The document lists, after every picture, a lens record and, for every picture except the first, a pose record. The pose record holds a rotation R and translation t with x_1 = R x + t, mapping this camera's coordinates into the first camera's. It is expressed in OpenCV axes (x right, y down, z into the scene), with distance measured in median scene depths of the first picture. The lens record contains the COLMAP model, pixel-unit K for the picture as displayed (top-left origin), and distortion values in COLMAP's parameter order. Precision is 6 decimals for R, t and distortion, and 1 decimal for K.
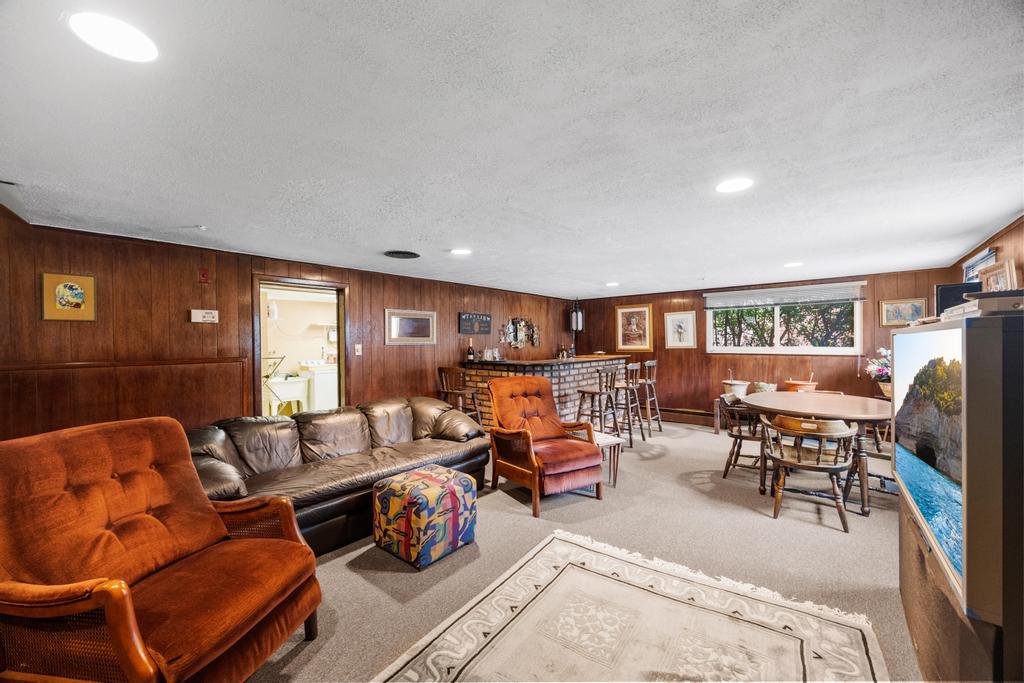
lens RADIAL K [[388.9, 0, 512.0], [0, 388.9, 341.5], [0, 0, 1]] dist [0.000535, 0.000153]
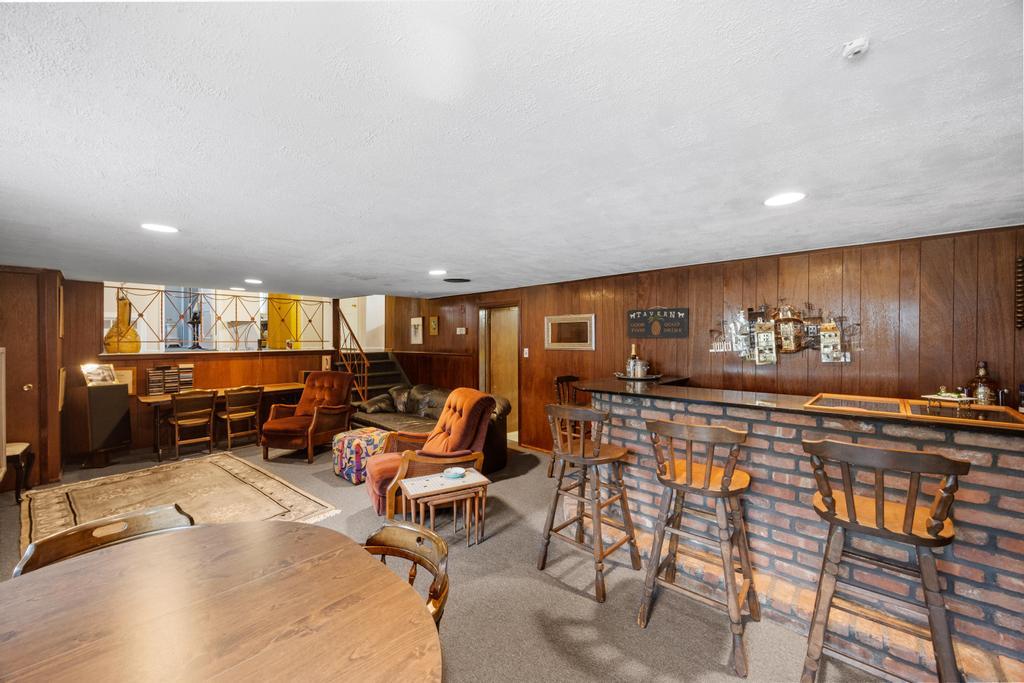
lens RADIAL K [[388.9, 0, 512.0], [0, 388.9, 341.5], [0, 0, 1]] dist [0.000535, 0.000153]
pose [[-0.045014, 0.013822, -0.998891, 0.615369], [0.001935, 0.999904, 0.013749, -0.023202], [0.998984, -0.001314, -0.045037, 0.763250]]
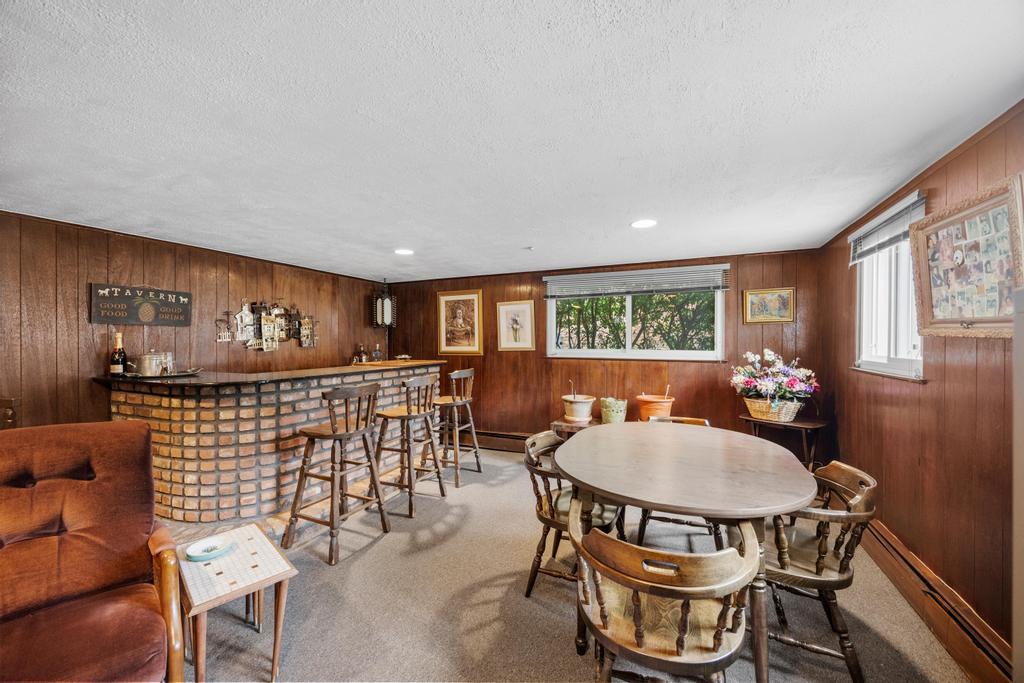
lens RADIAL K [[388.9, 0, 512.0], [0, 388.9, 341.5], [0, 0, 1]] dist [0.000535, 0.000153]
pose [[0.962310, 0.005645, 0.271897, 0.252552], [-0.006397, 0.999978, 0.001878, -0.001252], [-0.271880, -0.003546, 0.962325, 0.327996]]
